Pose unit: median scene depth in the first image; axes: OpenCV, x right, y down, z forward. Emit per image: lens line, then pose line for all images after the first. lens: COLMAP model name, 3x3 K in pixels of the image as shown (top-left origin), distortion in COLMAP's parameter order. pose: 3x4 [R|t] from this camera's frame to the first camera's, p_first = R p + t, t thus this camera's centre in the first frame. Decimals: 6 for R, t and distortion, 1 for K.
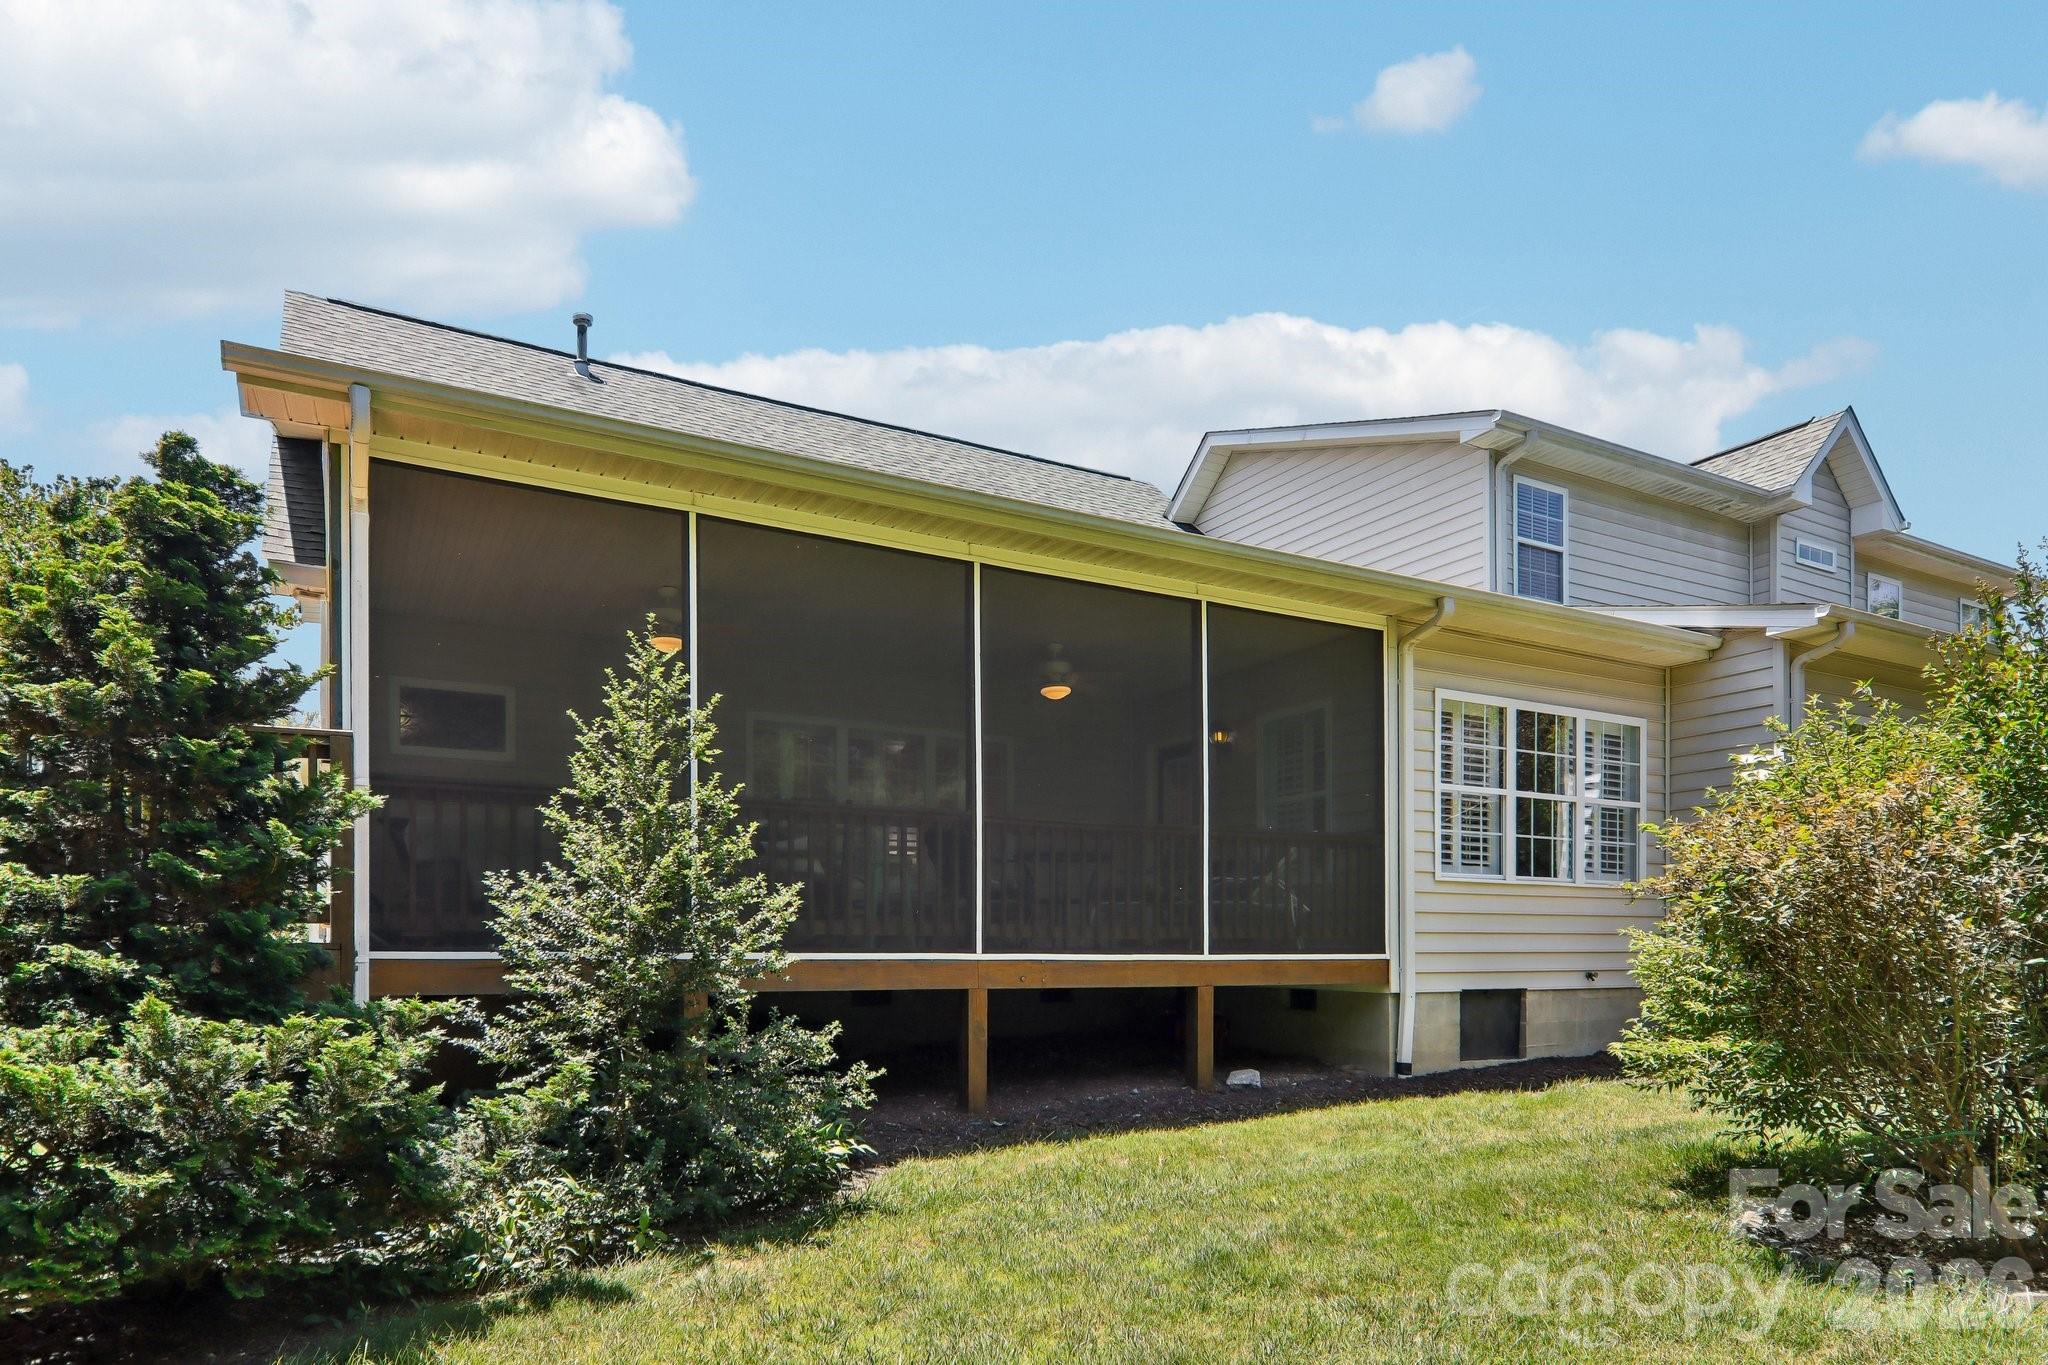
lens RADIAL K [[1148.8, 0, 1024.7], [0, 1148.8, 744.0], [0, 0, 1]] dist [-0.002787, -0.001108]
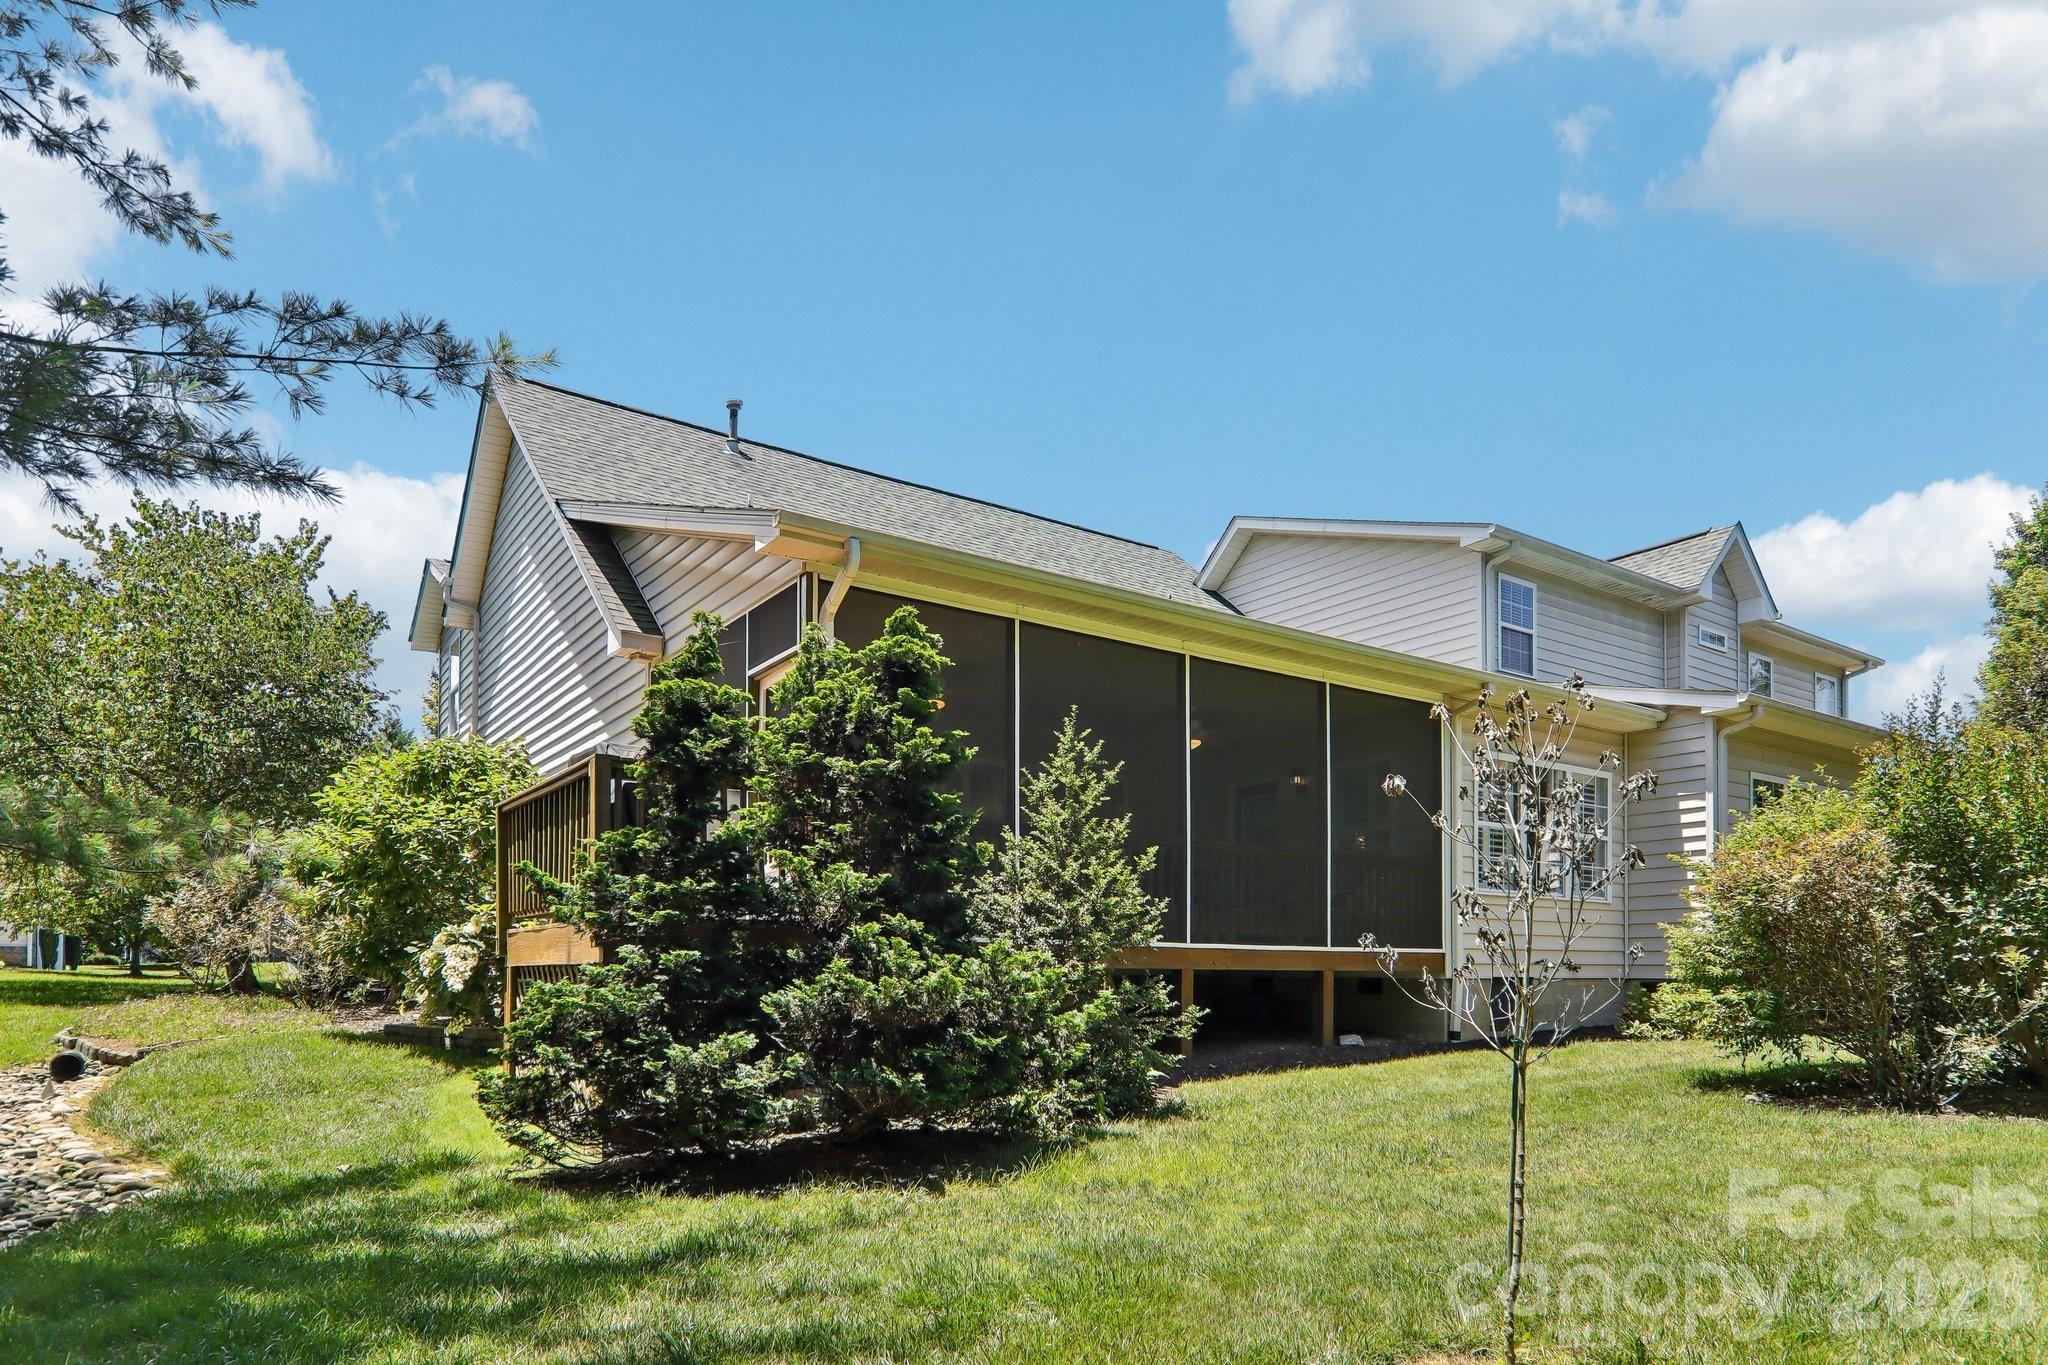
lens RADIAL K [[1191.6, 0, 1020.9], [0, 1191.6, 729.8], [0, 0, 1]] dist [-0.000004, 0.000843]
pose [[0.992616, 0.024354, 0.118826, -0.297592], [-0.021238, 0.999398, -0.027421, -0.019452], [-0.119423, 0.024695, 0.992536, -0.277074]]
